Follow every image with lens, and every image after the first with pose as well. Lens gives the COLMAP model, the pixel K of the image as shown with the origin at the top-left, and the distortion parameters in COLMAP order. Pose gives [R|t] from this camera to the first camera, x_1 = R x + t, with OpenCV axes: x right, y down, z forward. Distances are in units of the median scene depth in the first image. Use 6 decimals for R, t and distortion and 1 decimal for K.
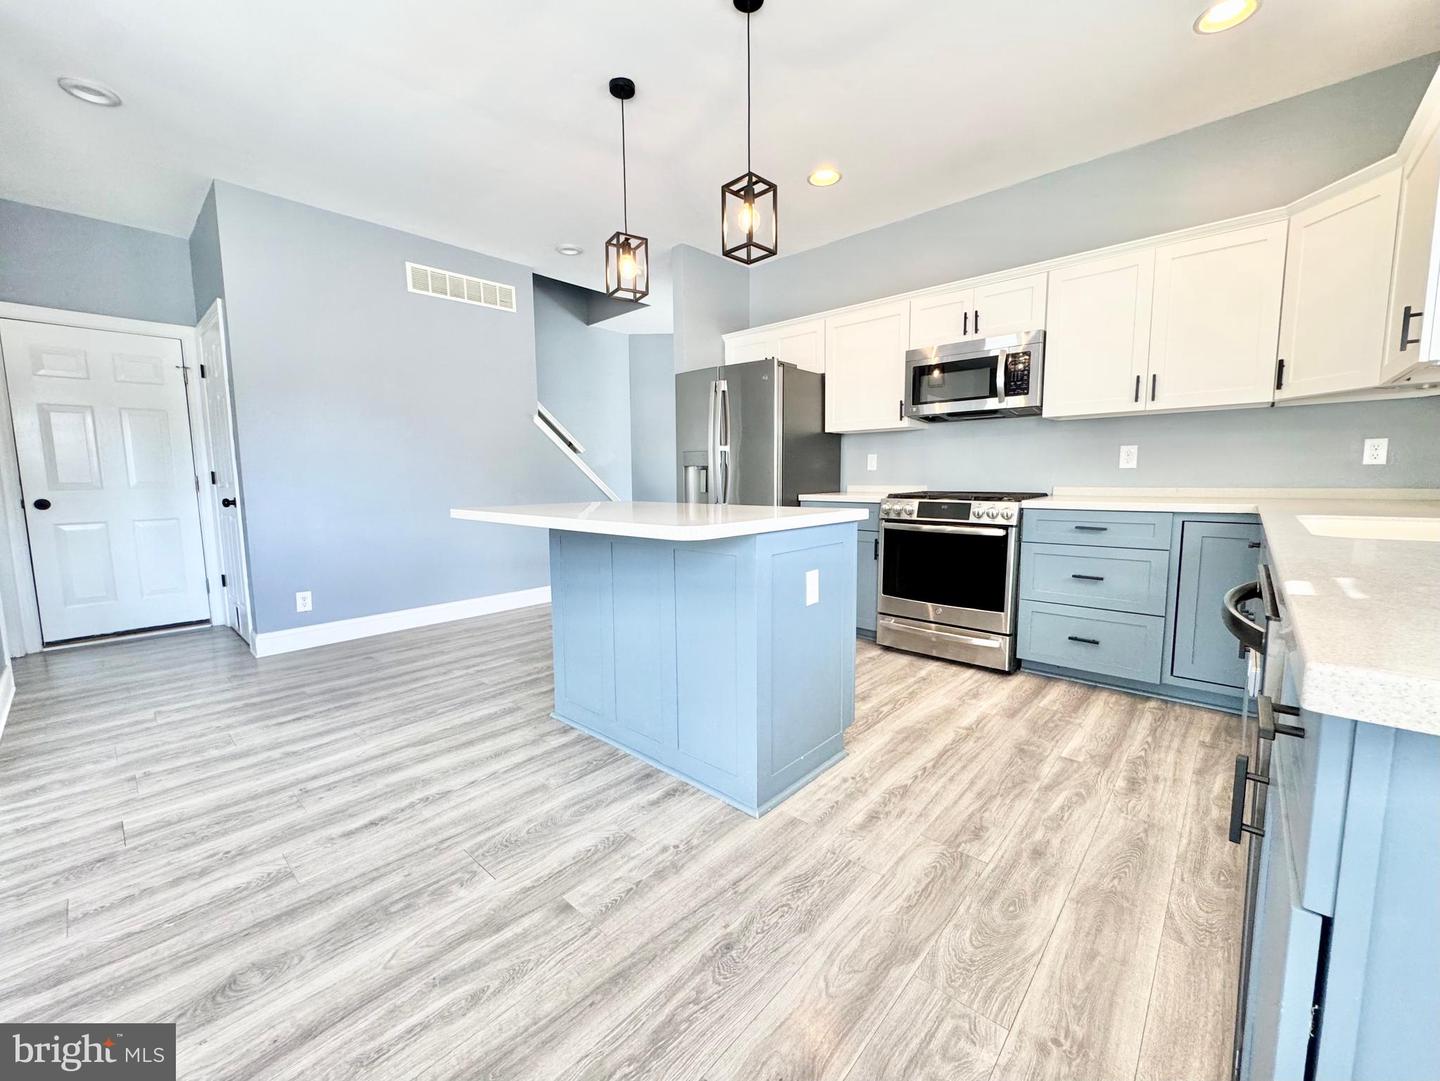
lens RADIAL K [[589.0, 0, 711.0], [0, 589.0, 538.4], [0, 0, 1]] dist [-0.001647, 0.000070]
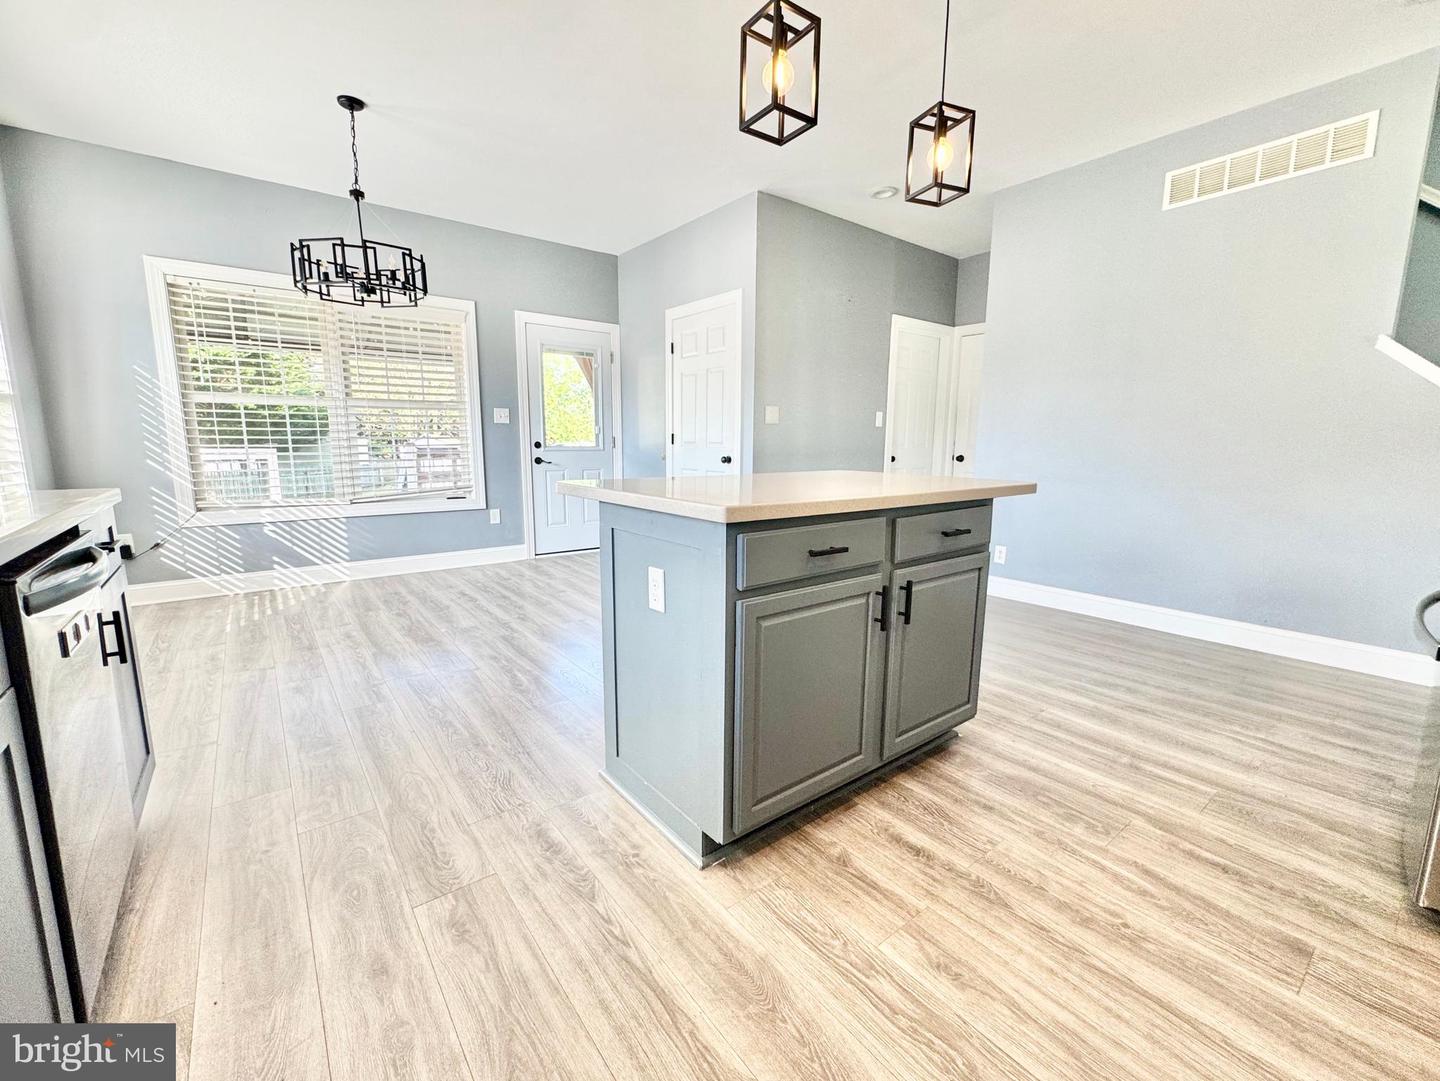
lens RADIAL K [[589.0, 0, 711.0], [0, 589.0, 538.4], [0, 0, 1]] dist [-0.001647, 0.000070]
pose [[-0.165896, 0.170488, -0.971294, 0.939380], [-0.112935, 0.975178, 0.190458, -0.144389], [0.979655, 0.141289, -0.142524, 1.219144]]
